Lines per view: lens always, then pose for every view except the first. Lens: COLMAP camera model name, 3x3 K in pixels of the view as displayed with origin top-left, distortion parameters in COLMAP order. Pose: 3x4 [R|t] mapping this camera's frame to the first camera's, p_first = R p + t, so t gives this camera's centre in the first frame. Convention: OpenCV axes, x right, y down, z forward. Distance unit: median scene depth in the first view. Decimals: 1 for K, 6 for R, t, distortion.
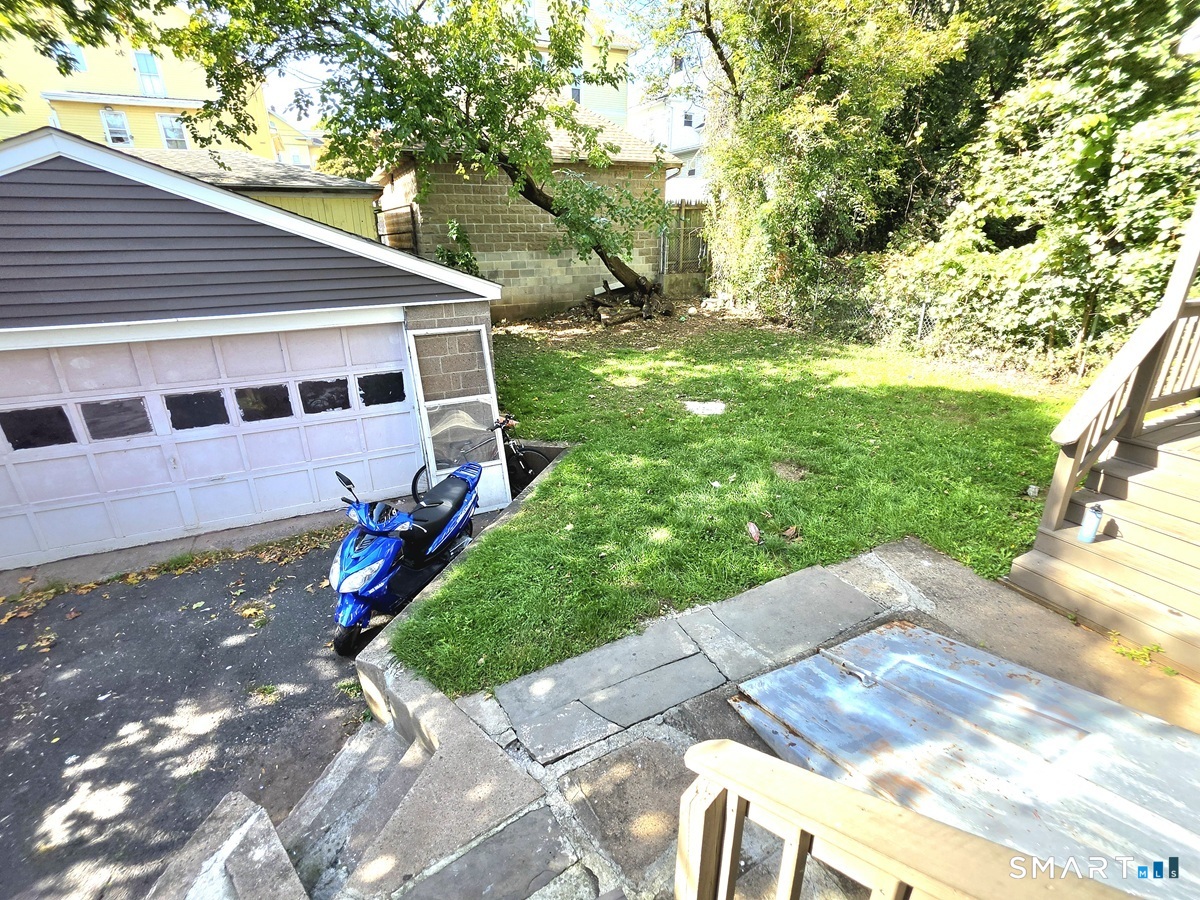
lens RADIAL K [[587.6, 0, 600.0], [0, 587.6, 450.0], [0, 0, 1]] dist [0.000835, 0.000029]
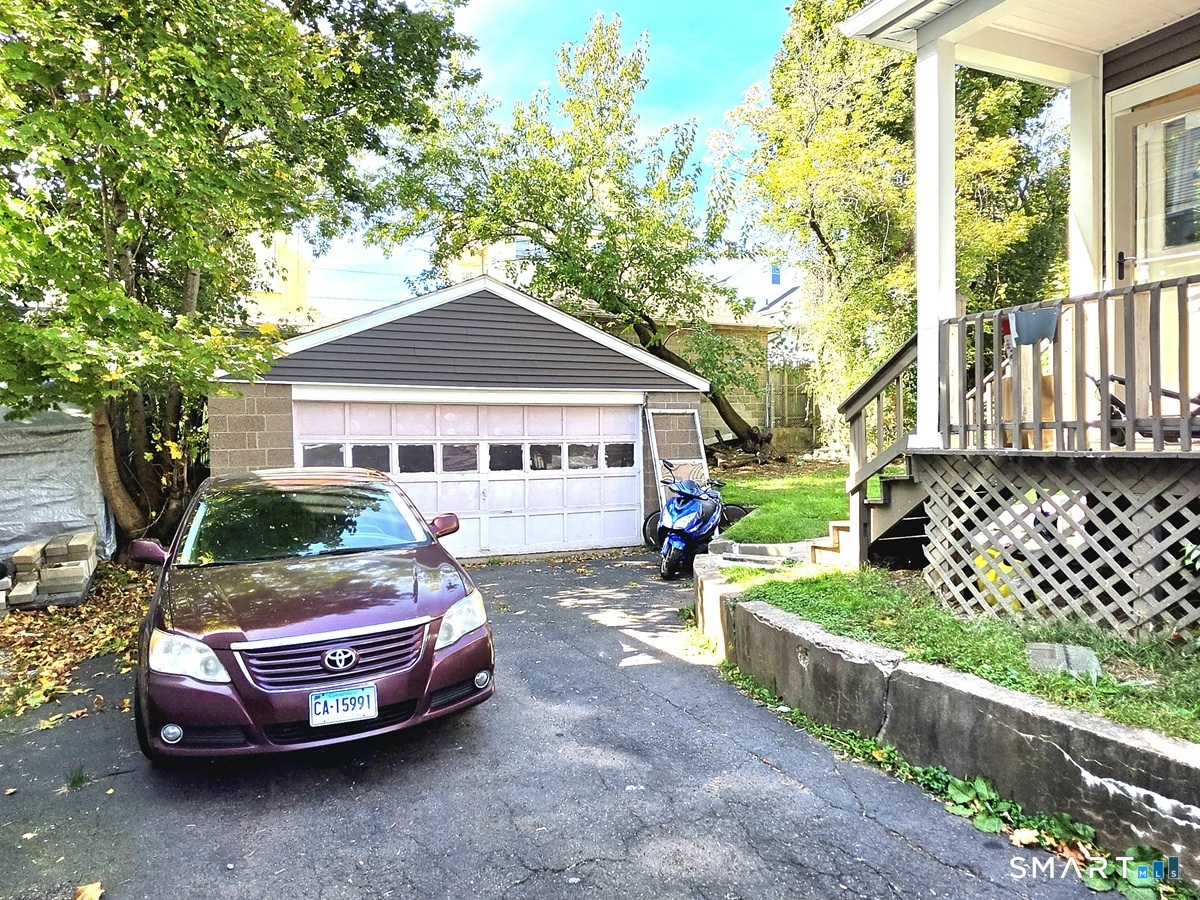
lens RADIAL K [[844.8, 0, 600.0], [0, 844.8, 450.0], [0, 0, 1]] dist [-0.002906, -0.001103]
pose [[0.999989, -0.001146, -0.004522, -0.198451], [-0.000482, 0.938800, -0.344462, 0.259496], [0.004640, 0.344461, 0.938789, -0.373824]]
